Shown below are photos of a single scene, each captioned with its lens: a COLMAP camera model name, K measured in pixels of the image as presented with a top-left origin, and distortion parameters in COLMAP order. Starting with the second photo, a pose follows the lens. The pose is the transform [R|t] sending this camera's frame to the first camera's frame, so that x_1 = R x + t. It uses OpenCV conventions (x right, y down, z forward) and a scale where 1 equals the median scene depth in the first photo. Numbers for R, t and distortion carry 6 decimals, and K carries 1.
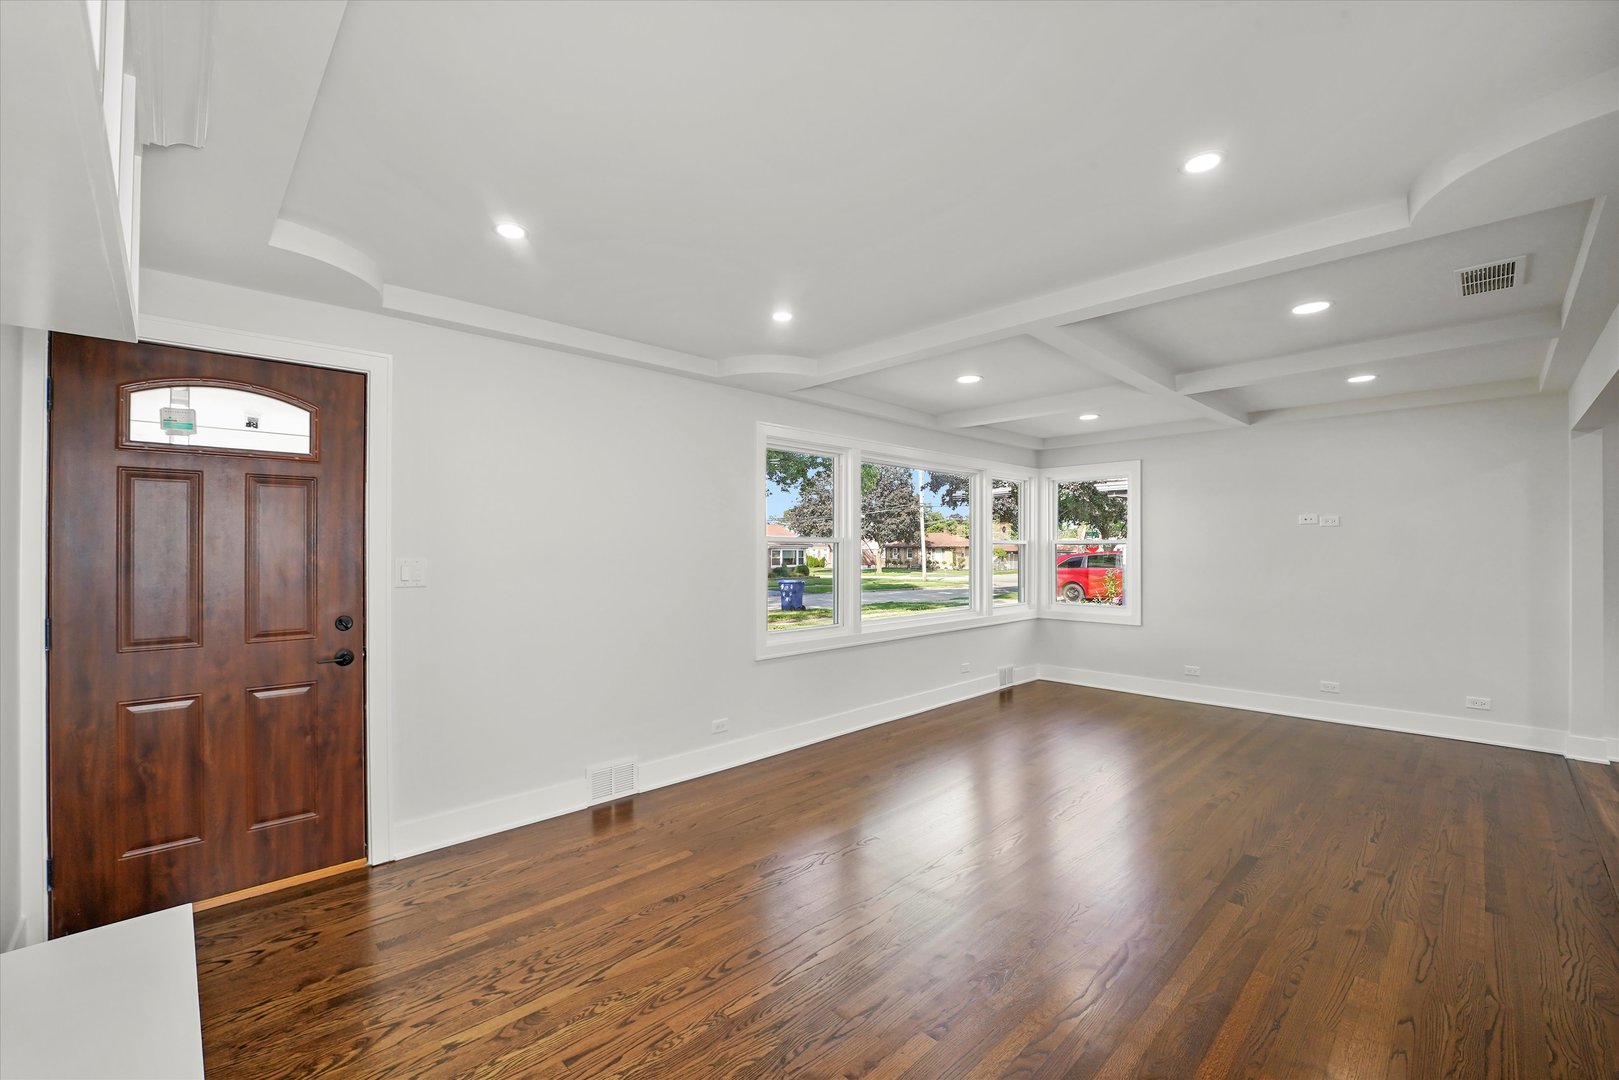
lens RADIAL K [[678.4, 0, 796.0], [0, 678.4, 544.3], [0, 0, 1]] dist [-0.016320, -0.000745]
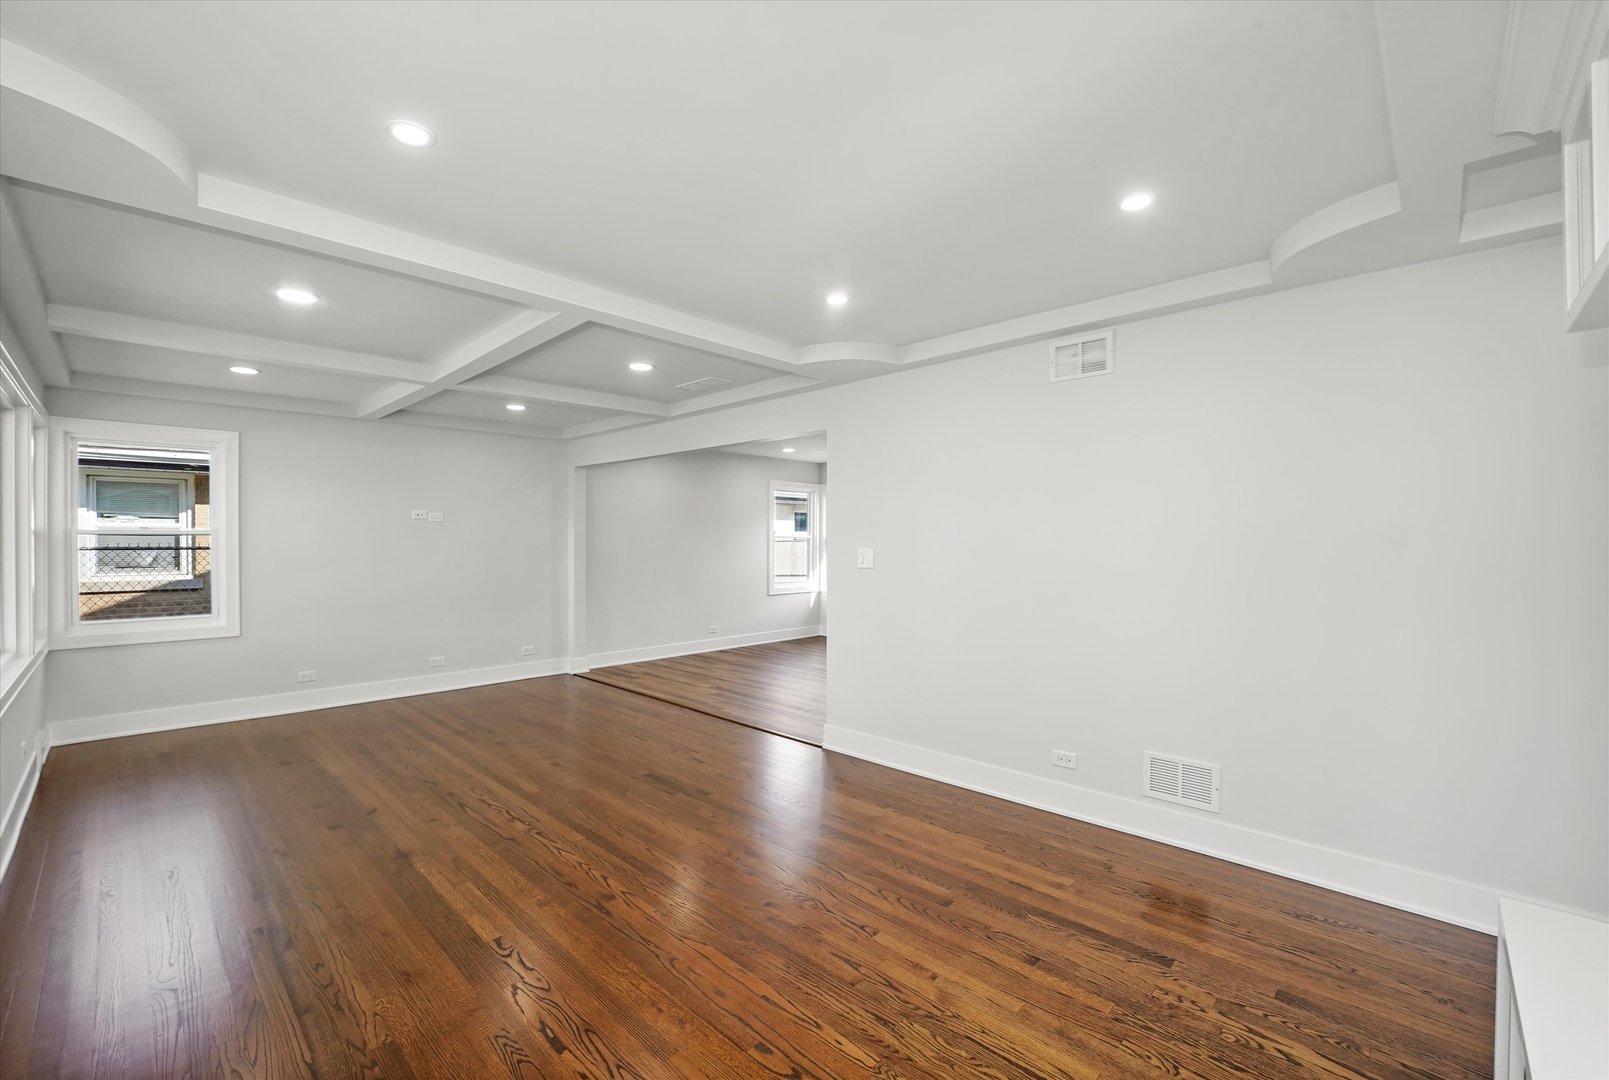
lens RADIAL K [[663.4, 0, 803.3], [0, 663.4, 543.6], [0, 0, 1]] dist [-0.003850, -0.000266]
pose [[-0.026524, -0.004062, 0.999640, -0.423224], [-0.006972, 0.999968, 0.003878, 0.001959], [-0.999624, -0.006867, -0.026552, 0.486630]]
